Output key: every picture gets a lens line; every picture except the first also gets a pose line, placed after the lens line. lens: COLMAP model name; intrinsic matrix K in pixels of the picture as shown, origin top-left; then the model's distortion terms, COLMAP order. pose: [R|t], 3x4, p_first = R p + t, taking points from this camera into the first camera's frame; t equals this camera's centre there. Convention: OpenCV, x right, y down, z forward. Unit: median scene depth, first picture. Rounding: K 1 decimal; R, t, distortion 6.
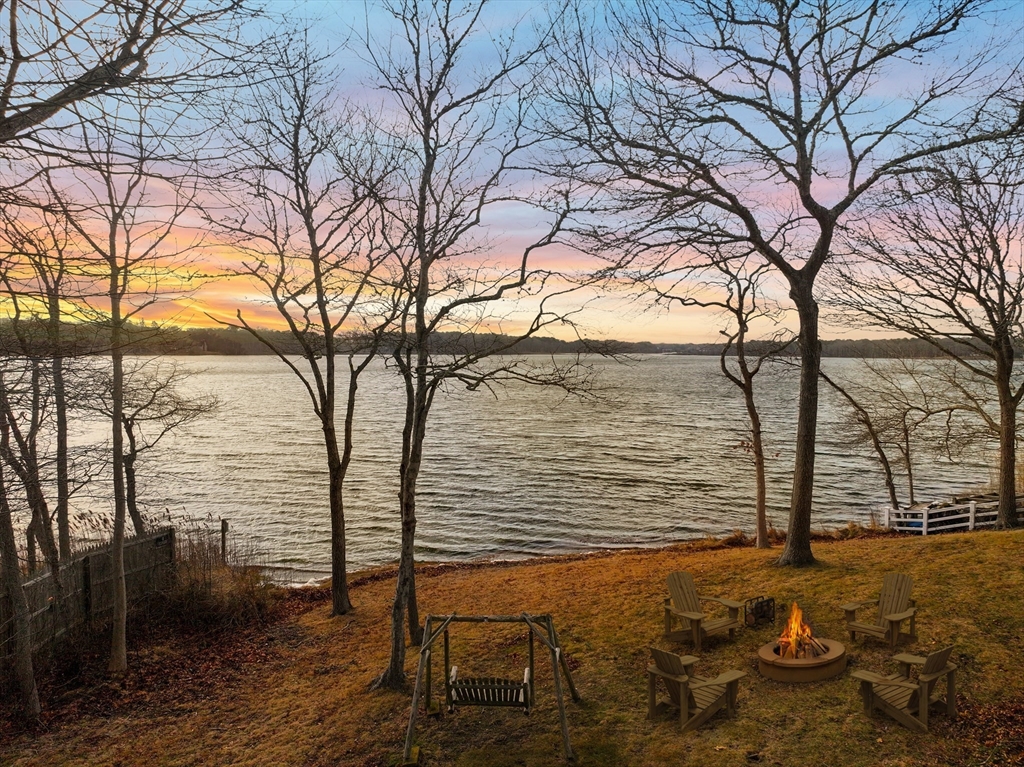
lens RADIAL K [[715.5, 0, 510.6], [0, 715.5, 383.1], [0, 0, 1]] dist [0.019398, 0.016108]
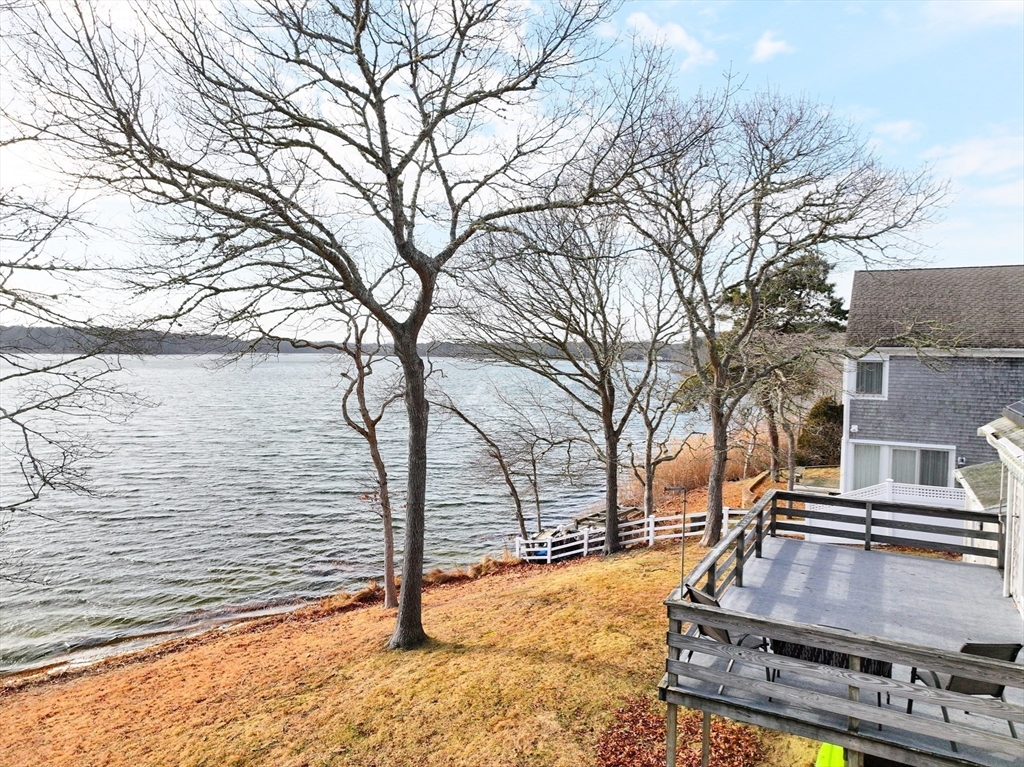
lens RADIAL K [[715.5, 0, 511.7], [0, 715.5, 381.7], [0, 0, 1]] dist [0.019398, 0.016108]
pose [[0.909306, -0.014324, 0.415881, 0.155512], [0.014122, 0.999894, 0.003561, -0.086898], [-0.415888, 0.002635, 0.909412, 0.130102]]
